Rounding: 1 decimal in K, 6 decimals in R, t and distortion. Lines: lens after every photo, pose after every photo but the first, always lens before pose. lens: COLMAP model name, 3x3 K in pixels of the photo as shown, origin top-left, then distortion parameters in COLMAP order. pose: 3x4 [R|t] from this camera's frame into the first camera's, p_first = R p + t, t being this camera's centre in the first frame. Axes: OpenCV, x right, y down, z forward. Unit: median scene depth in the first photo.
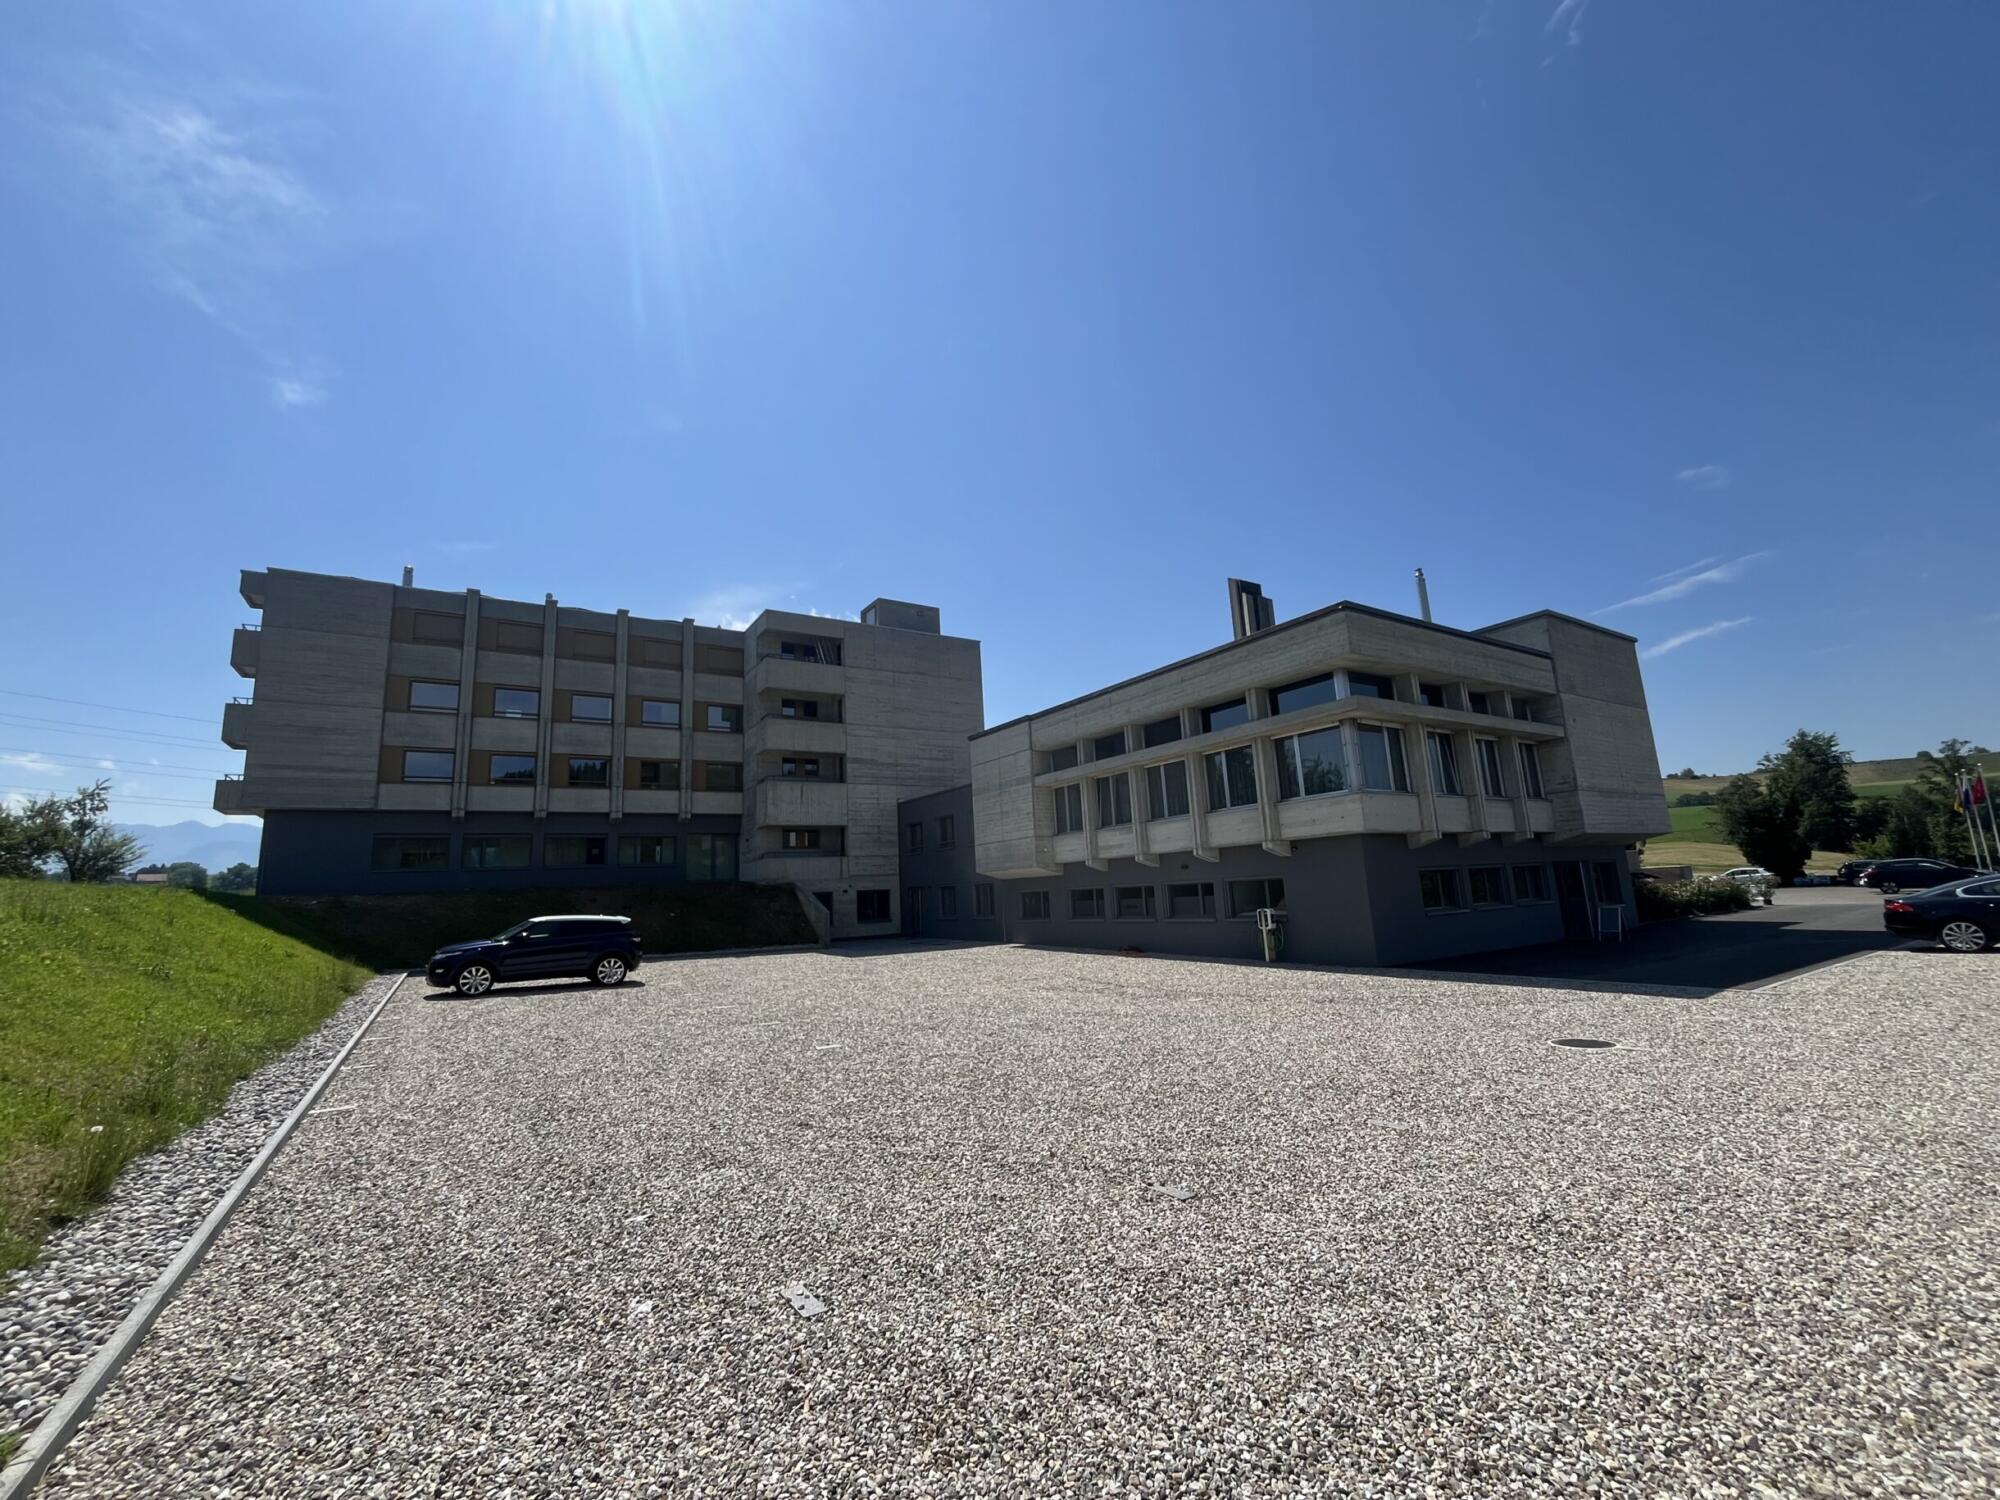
lens RADIAL K [[821.2, 0, 1000.0], [0, 821.2, 750.0], [0, 0, 1]] dist [0.000270, 0.000066]
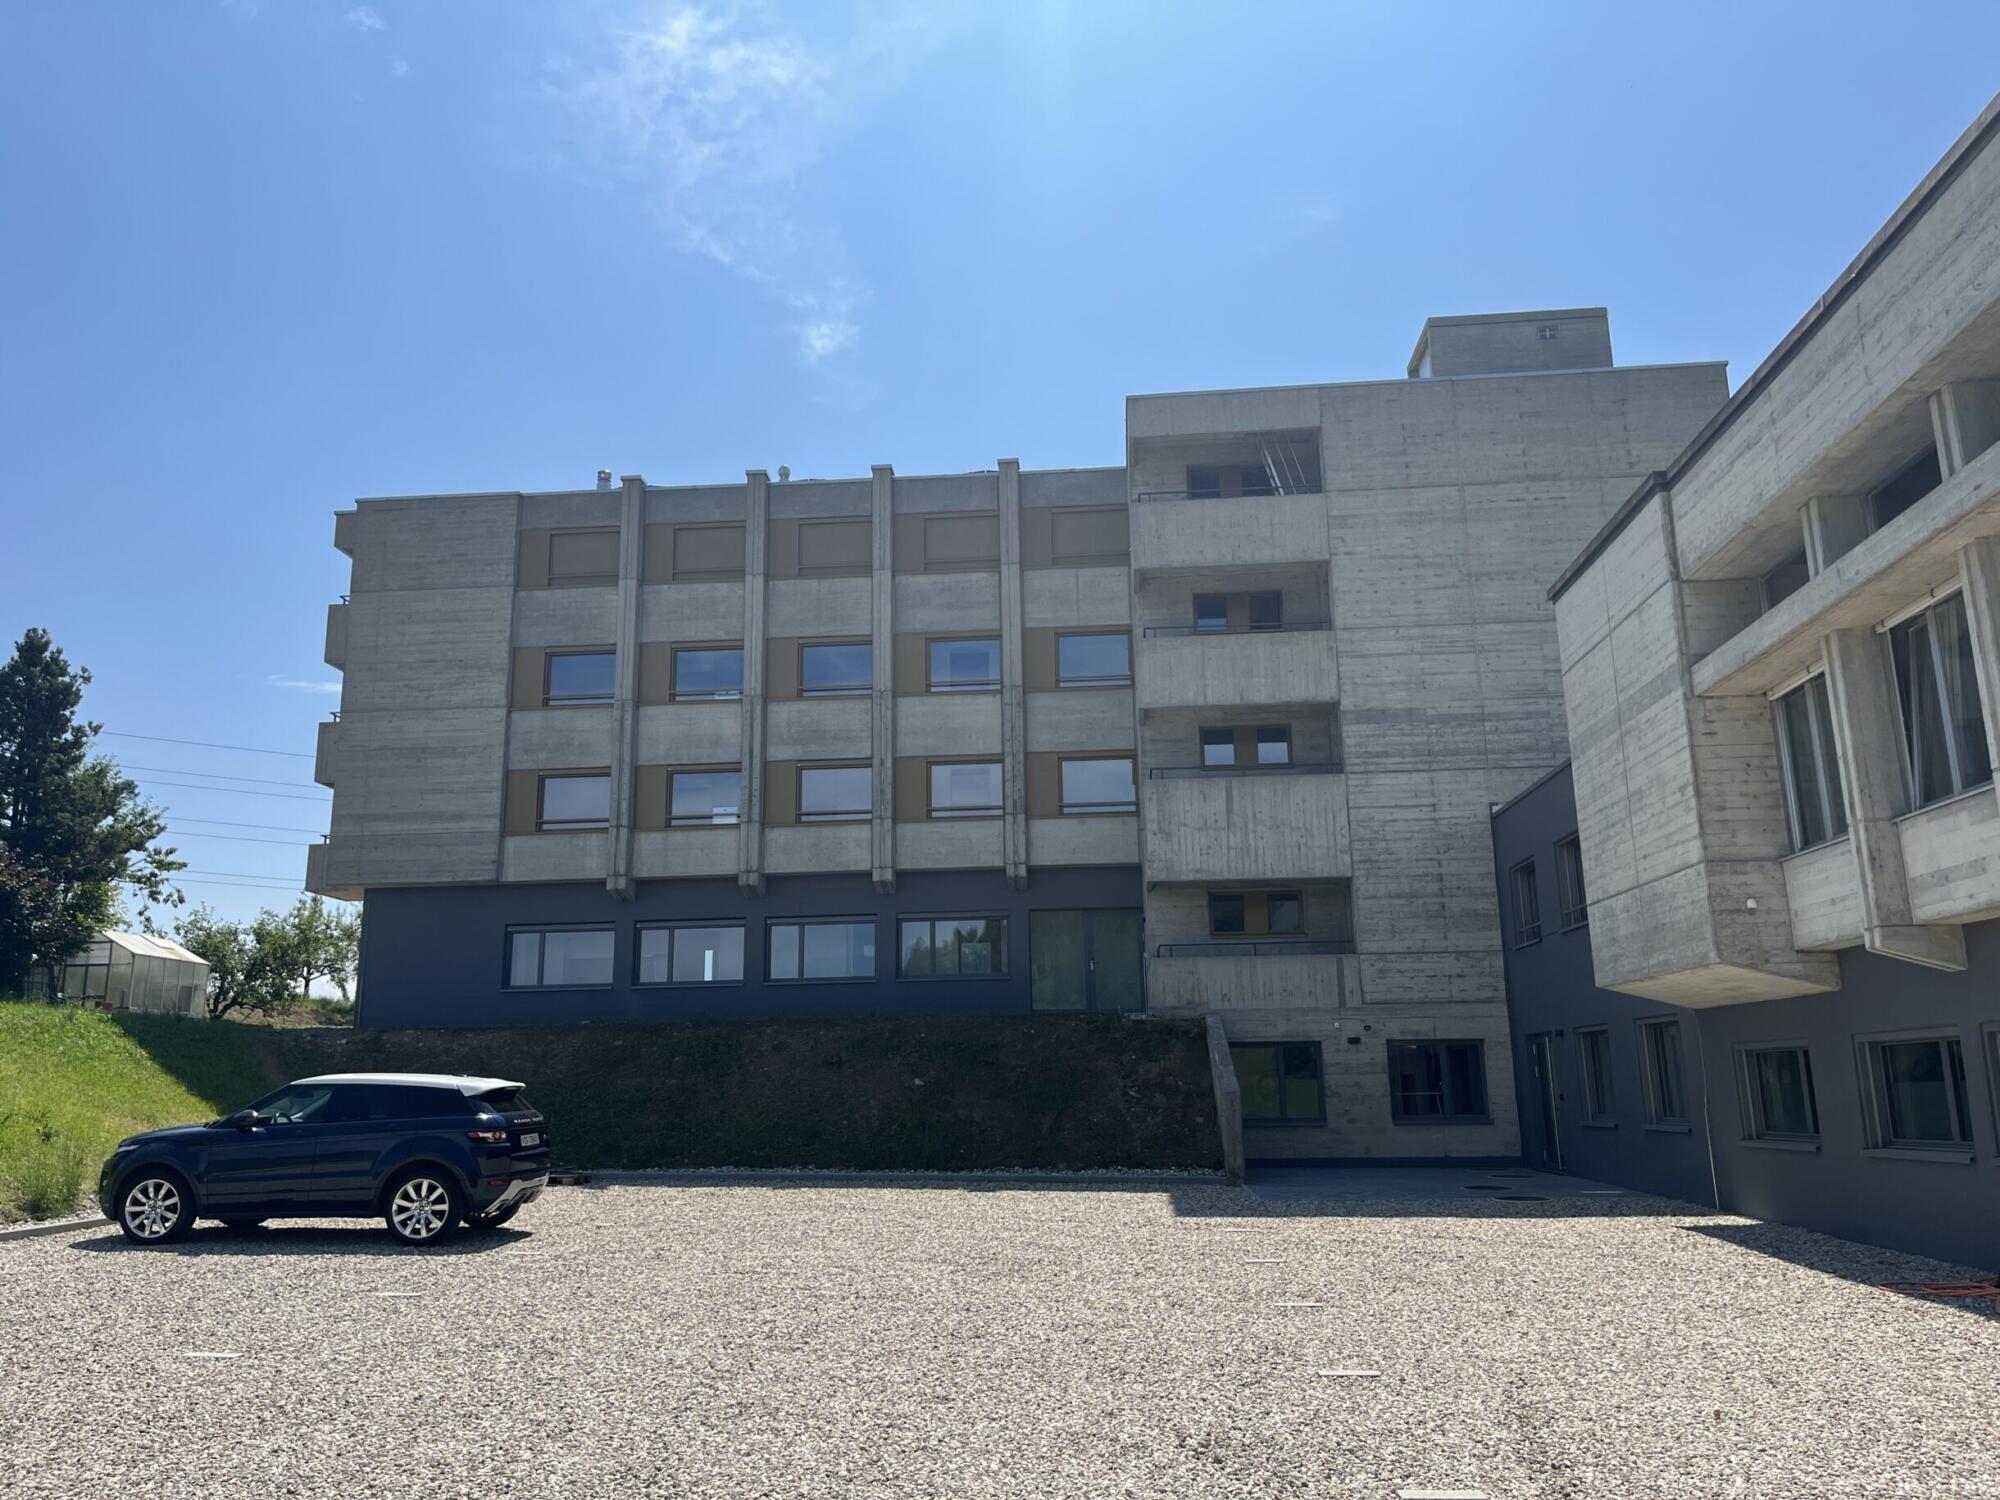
lens RADIAL K [[1511.5, 0, 1007.0], [0, 1511.5, 761.1], [0, 0, 1]] dist [0.059274, -0.004168]
pose [[0.782847, -0.097044, -0.614600, 0.159131], [0.085446, 0.995171, -0.048299, 0.062745], [0.616319, -0.014704, 0.787359, 0.342553]]
